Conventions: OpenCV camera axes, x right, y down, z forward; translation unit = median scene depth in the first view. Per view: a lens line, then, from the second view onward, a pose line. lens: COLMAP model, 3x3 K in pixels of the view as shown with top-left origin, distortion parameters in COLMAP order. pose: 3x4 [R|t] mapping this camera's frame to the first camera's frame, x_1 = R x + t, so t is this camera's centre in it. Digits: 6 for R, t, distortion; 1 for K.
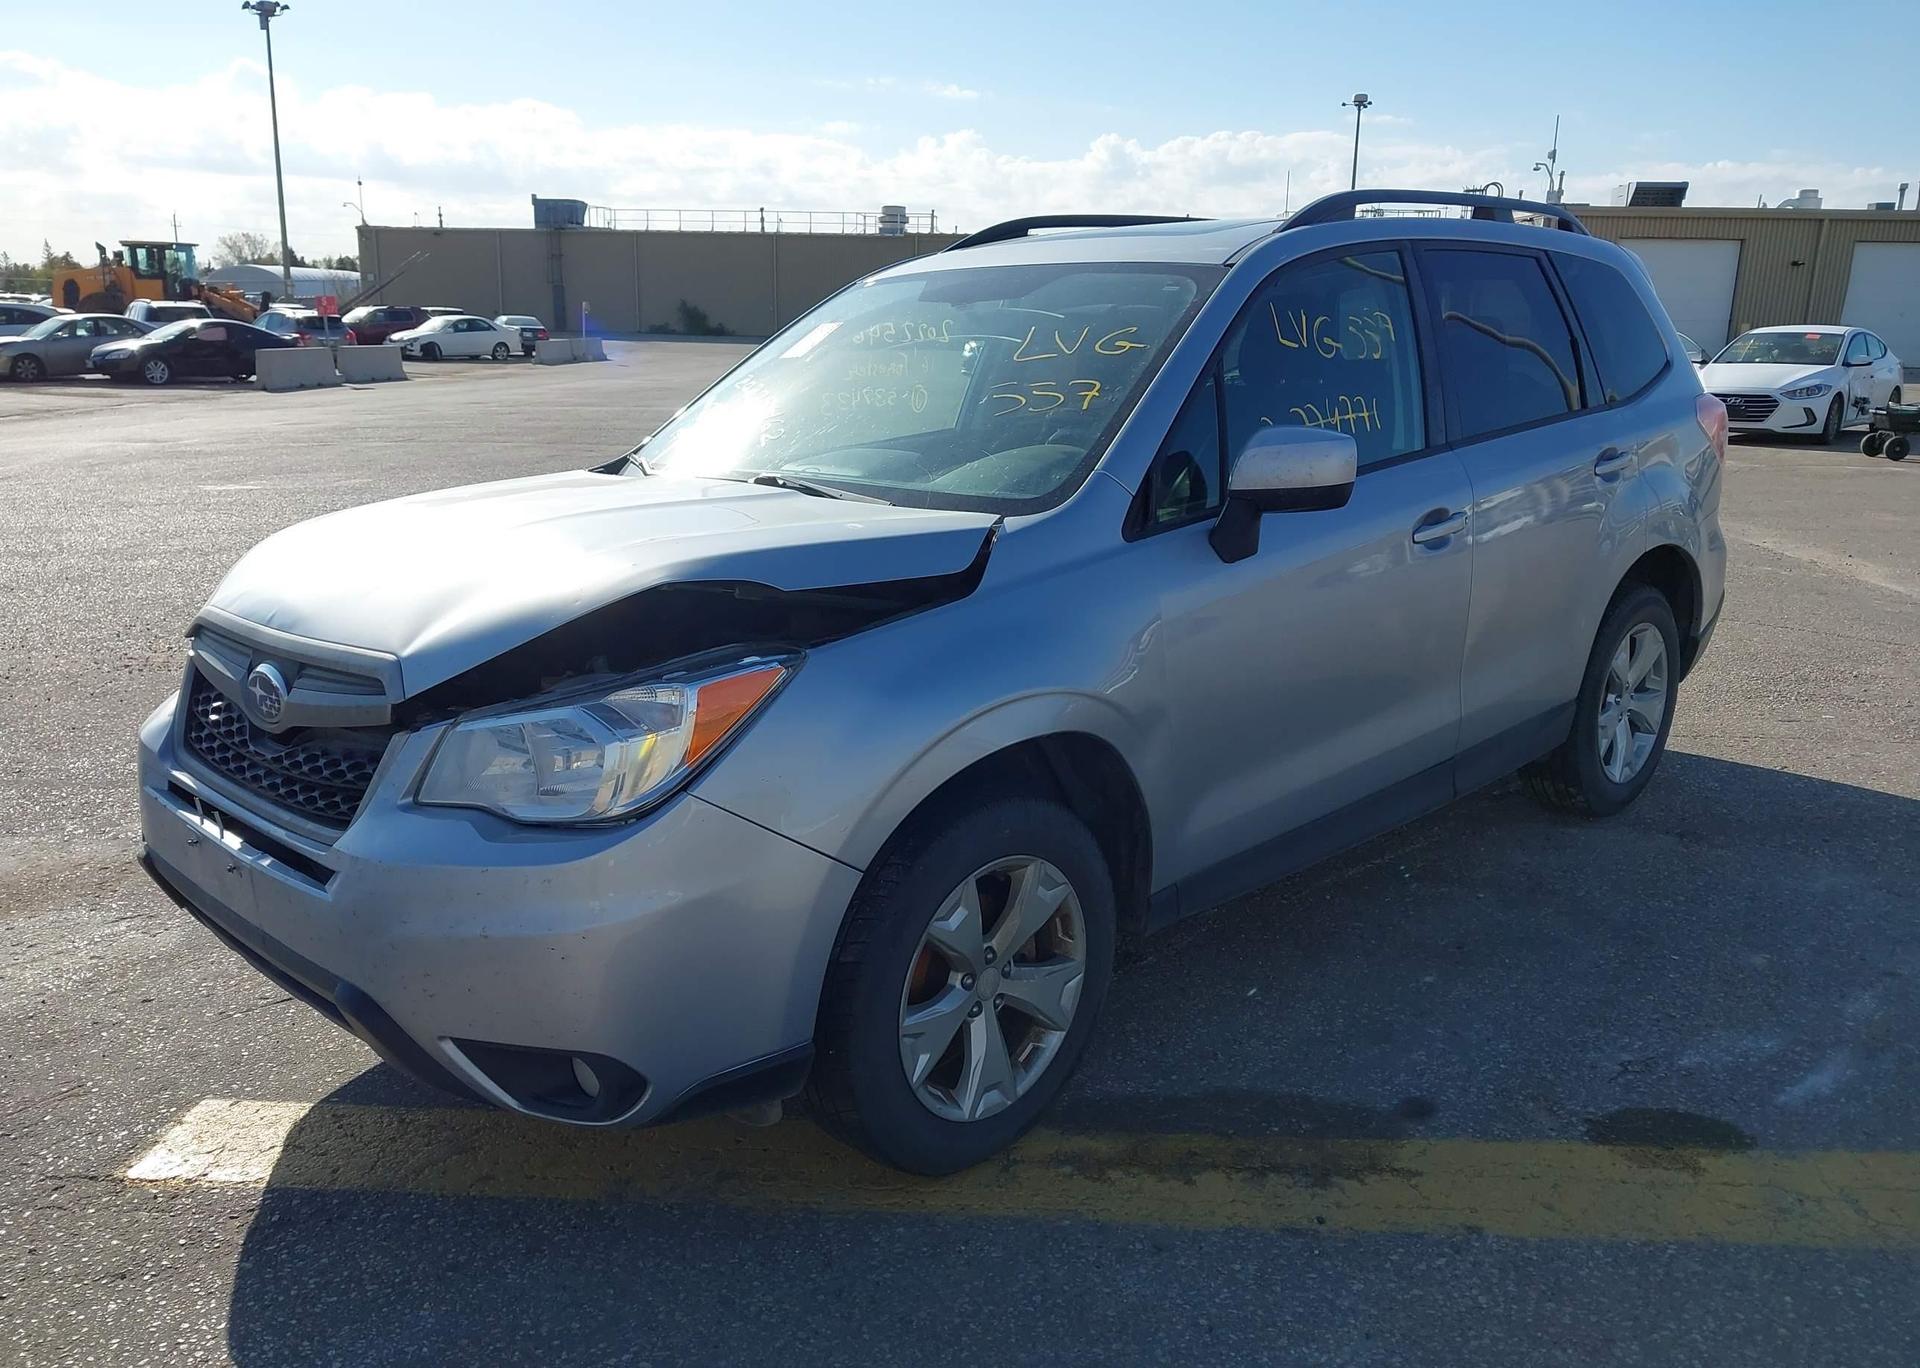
lens RADIAL K [[1554.7, 0, 975.2], [0, 1554.7, 683.6], [0, 0, 1]] dist [0.030431, -0.051876]
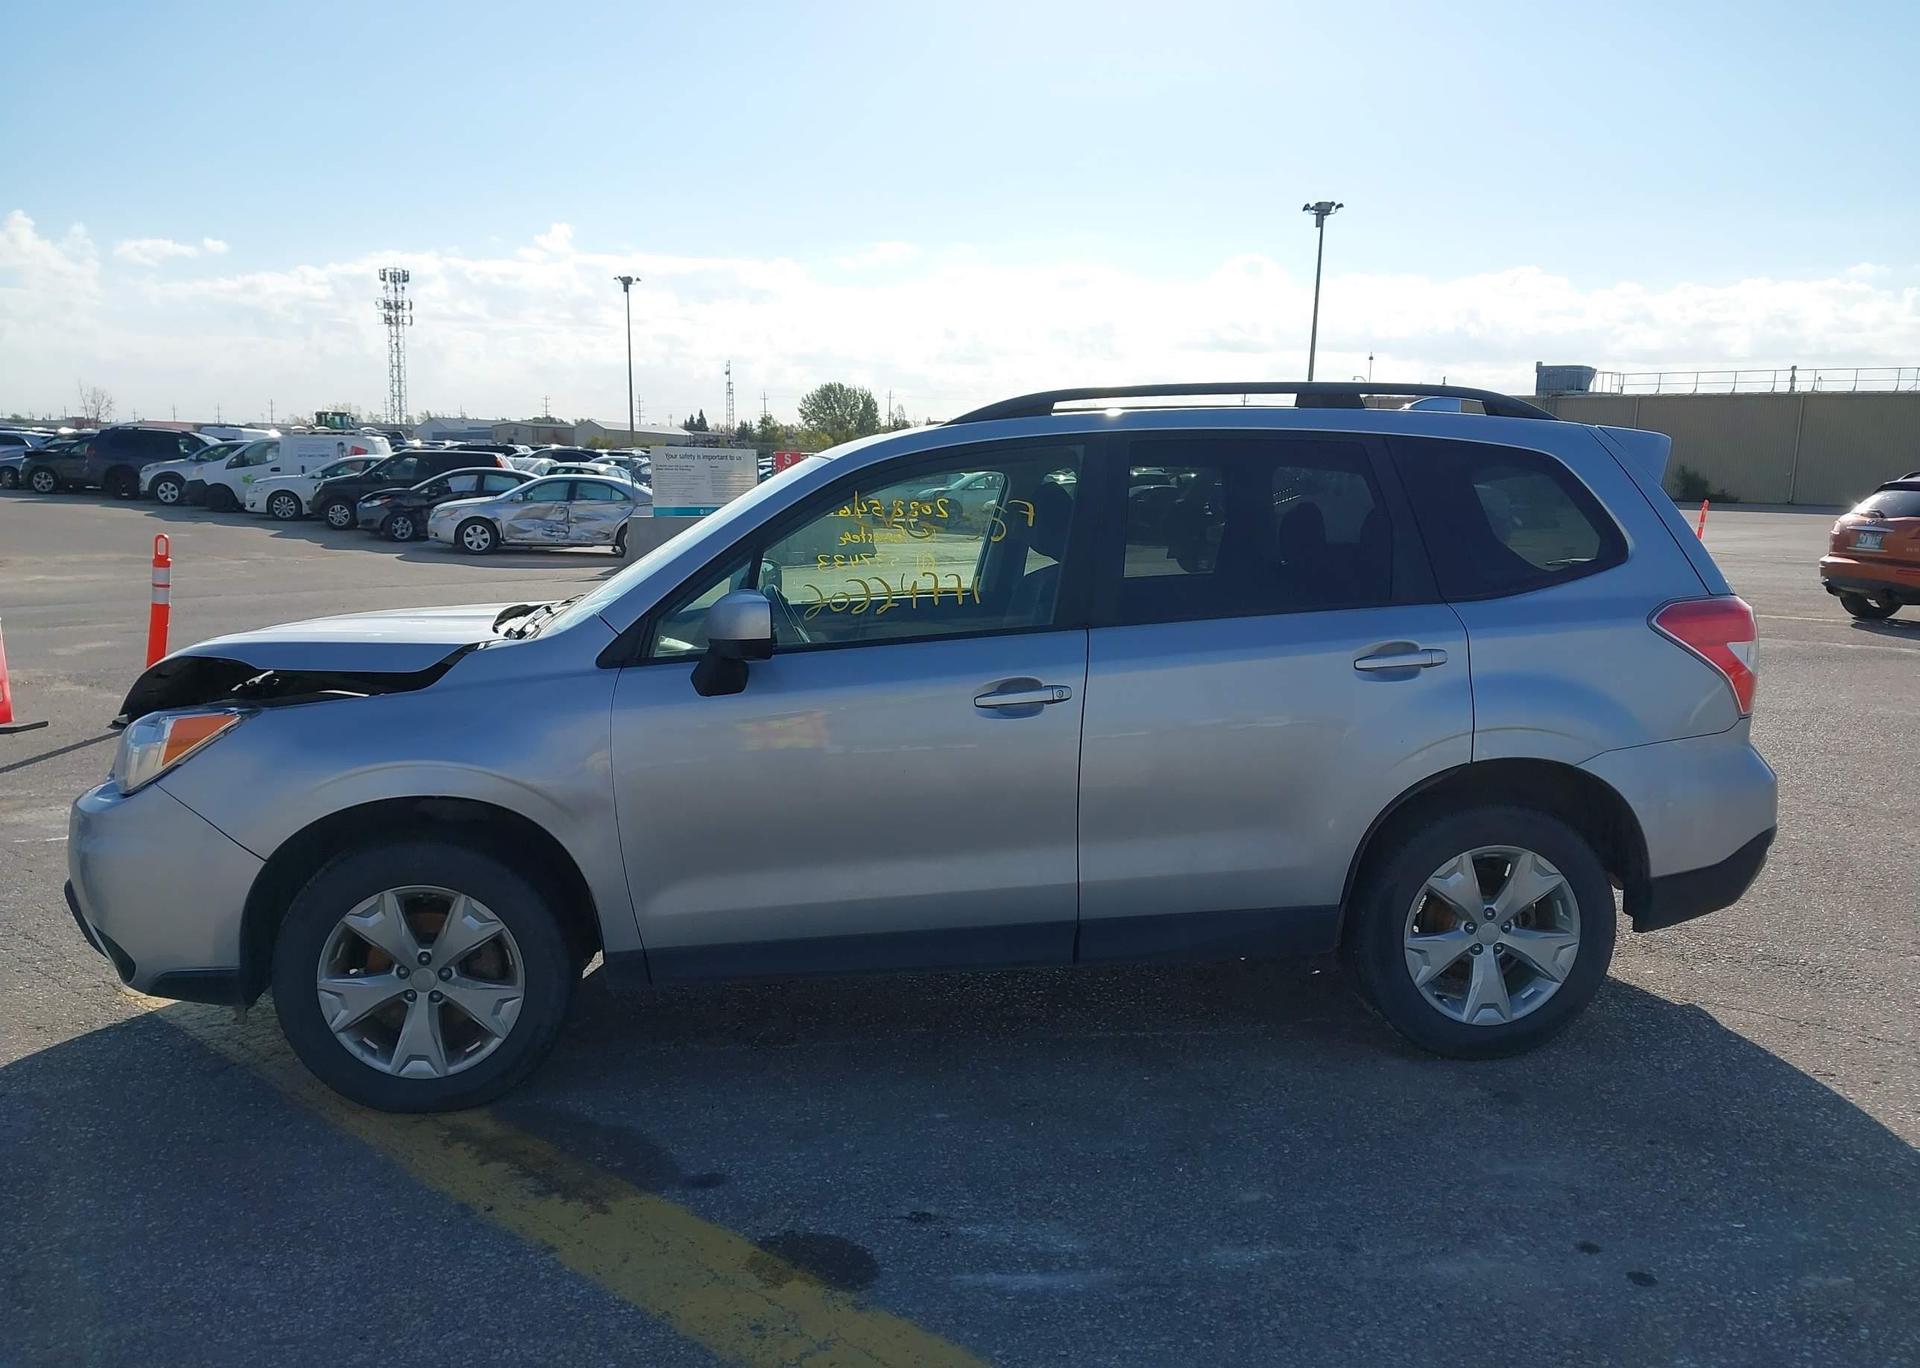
lens RADIAL K [[1554.7, 0, 960.0], [0, 1554.7, 684.0], [0, 0, 1]] dist [0.069287, -0.134036]
pose [[0.783399, 0.088859, -0.615134, 0.732528], [-0.150632, 0.987364, -0.049208, -0.039819], [0.602989, 0.131209, 0.786885, 0.104896]]
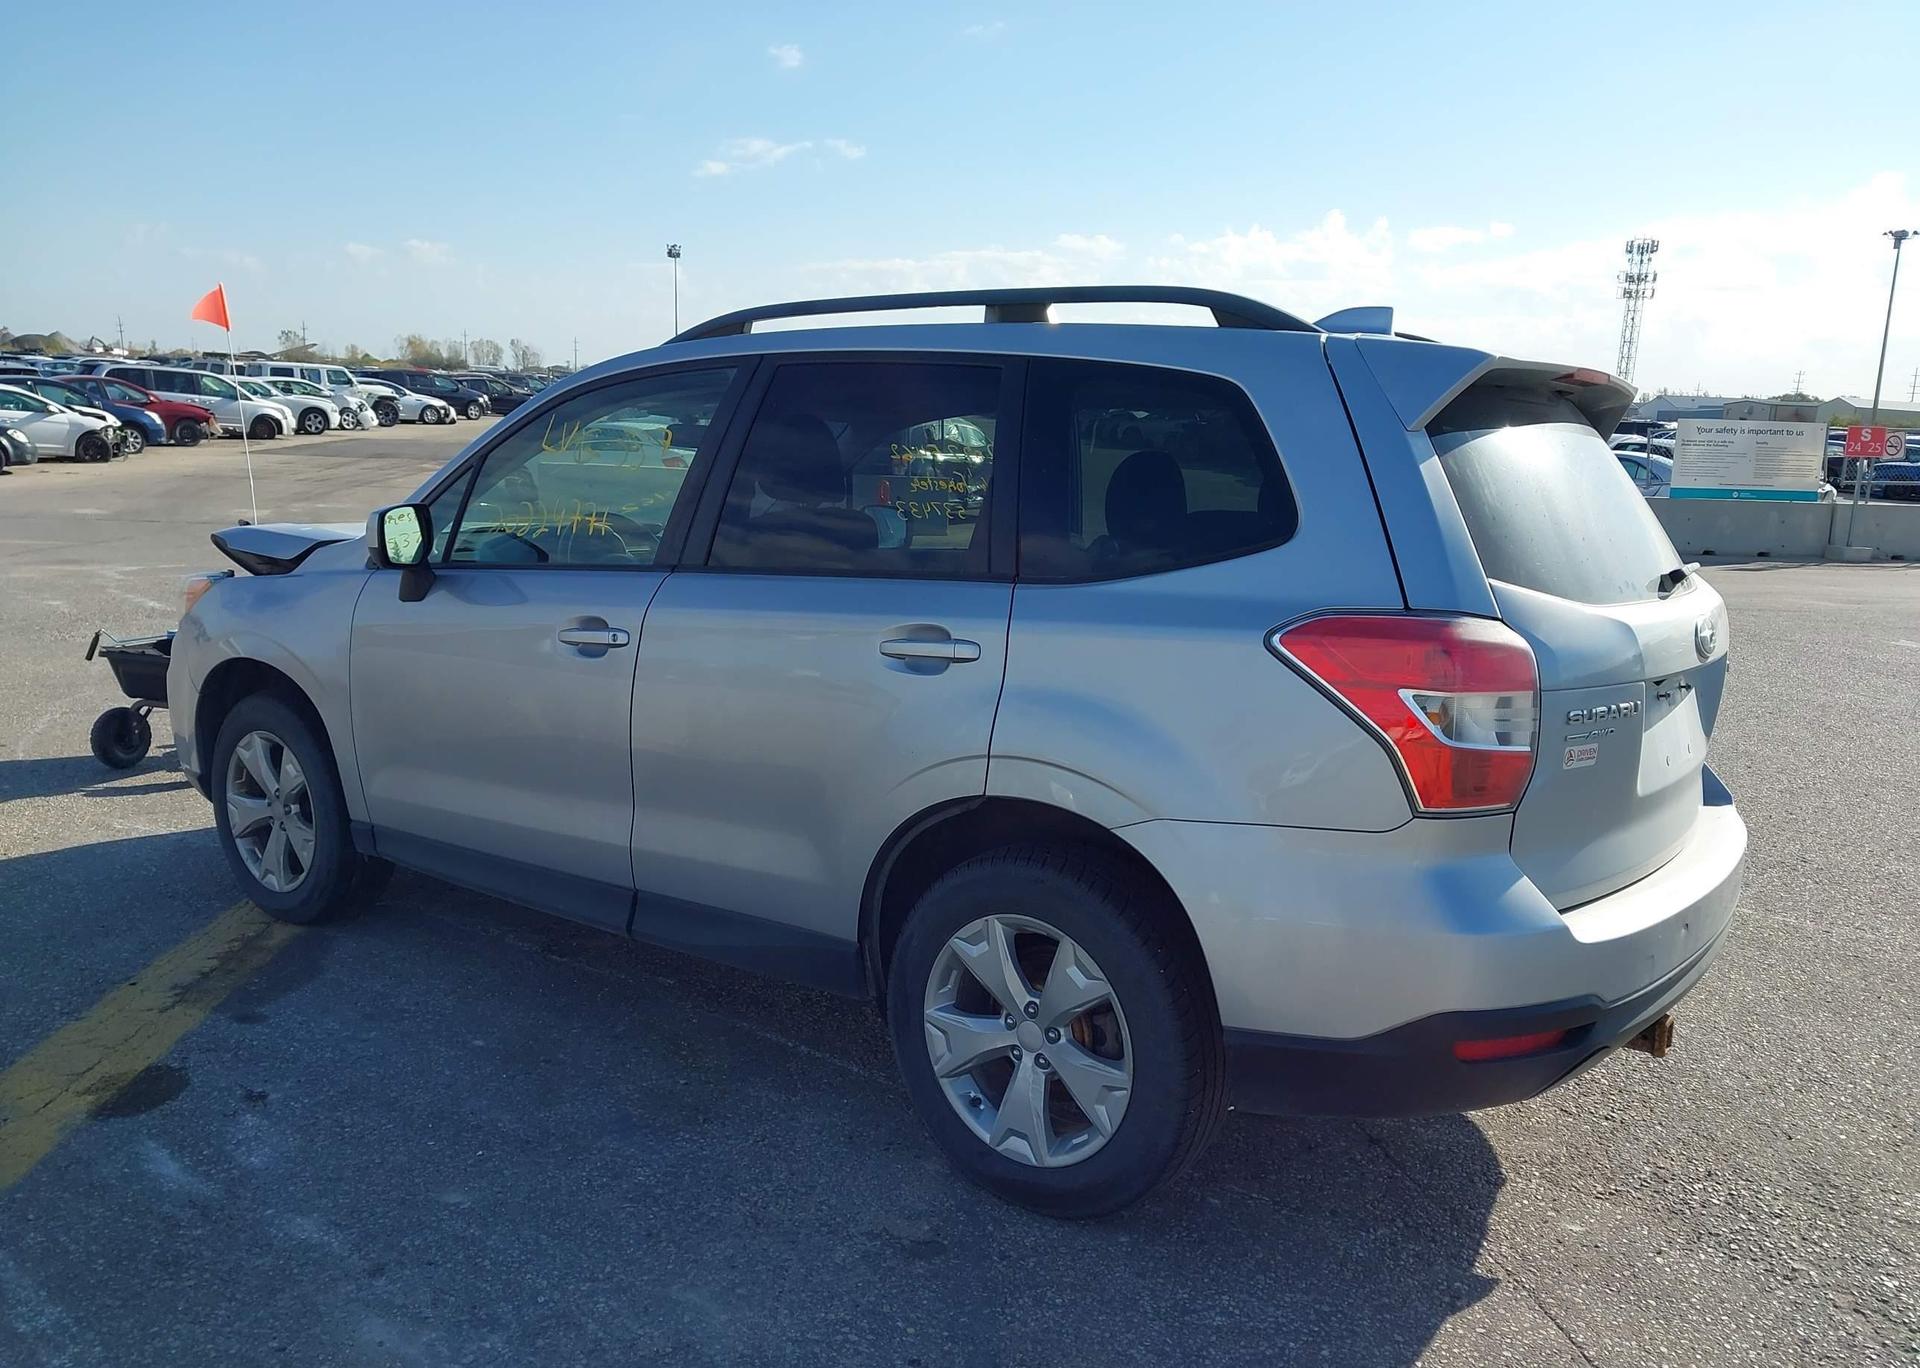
lens RADIAL K [[1553.8, 0, 942.6], [0, 1553.8, 695.7], [0, 0, 1]] dist [0.024843, 0.005398]
pose [[0.122951, 0.173644, -0.977103, 1.042183], [-0.262364, 0.955231, 0.136744, -0.206612], [0.957104, 0.239544, 0.163004, 0.843681]]
